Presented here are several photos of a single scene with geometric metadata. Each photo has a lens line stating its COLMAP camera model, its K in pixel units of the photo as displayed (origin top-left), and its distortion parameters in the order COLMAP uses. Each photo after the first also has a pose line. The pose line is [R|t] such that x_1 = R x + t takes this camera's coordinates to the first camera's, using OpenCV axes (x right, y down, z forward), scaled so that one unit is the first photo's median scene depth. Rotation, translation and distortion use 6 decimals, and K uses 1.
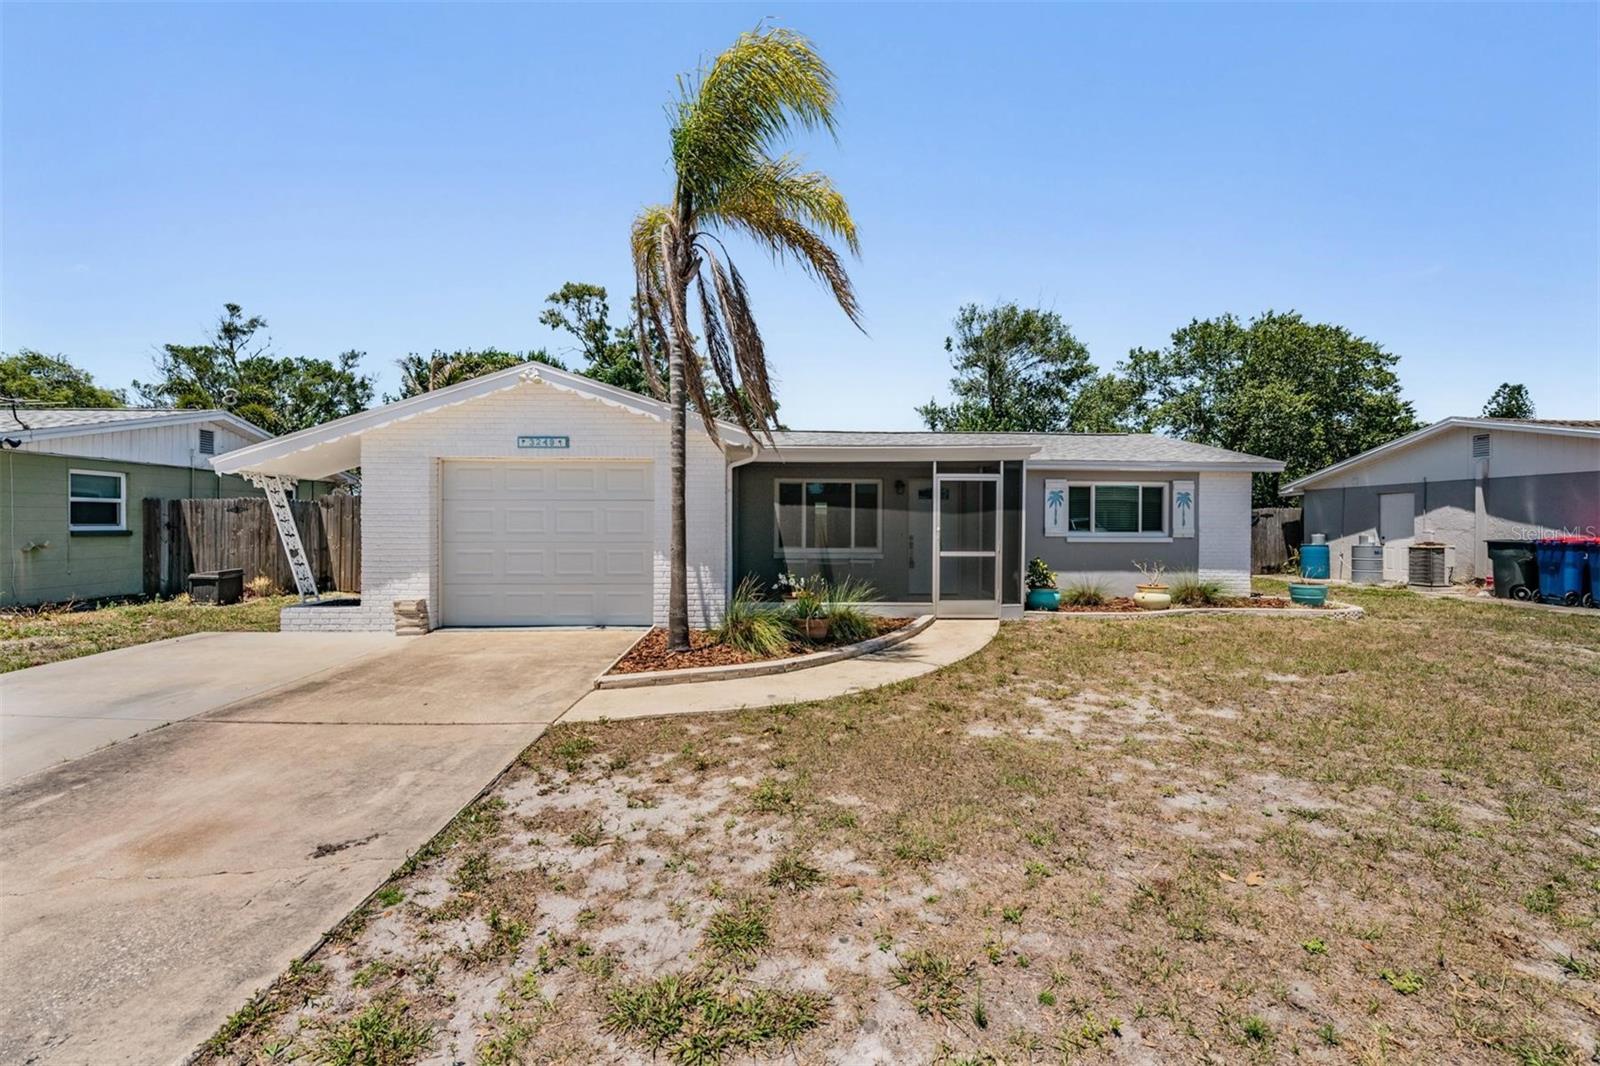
lens RADIAL K [[632.6, 0, 803.6], [0, 632.6, 548.8], [0, 0, 1]] dist [-0.016744, -0.000114]
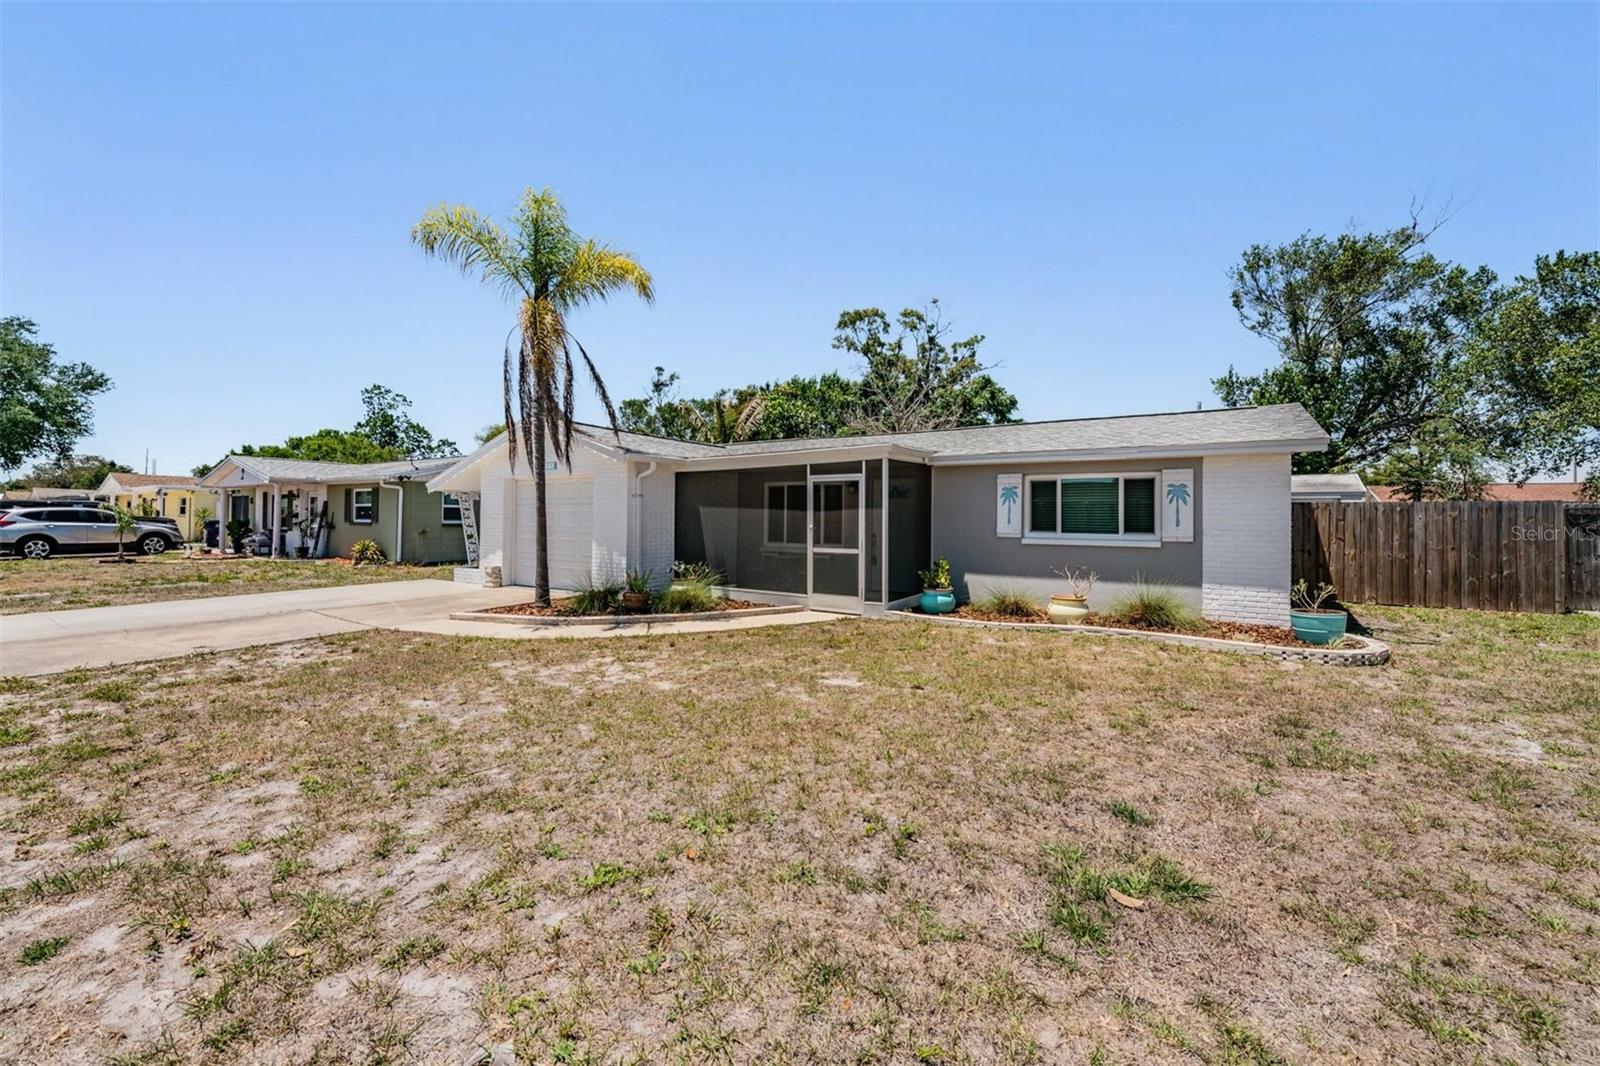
lens RADIAL K [[642.5, 0, 800.0], [0, 642.5, 533.0], [0, 0, 1]] dist [0.000011, -0.000081]
pose [[0.802250, 0.015451, -0.596788, 0.704896], [-0.031107, 0.999389, -0.015942, -0.001879], [0.596177, 0.031353, 0.802241, 0.088492]]
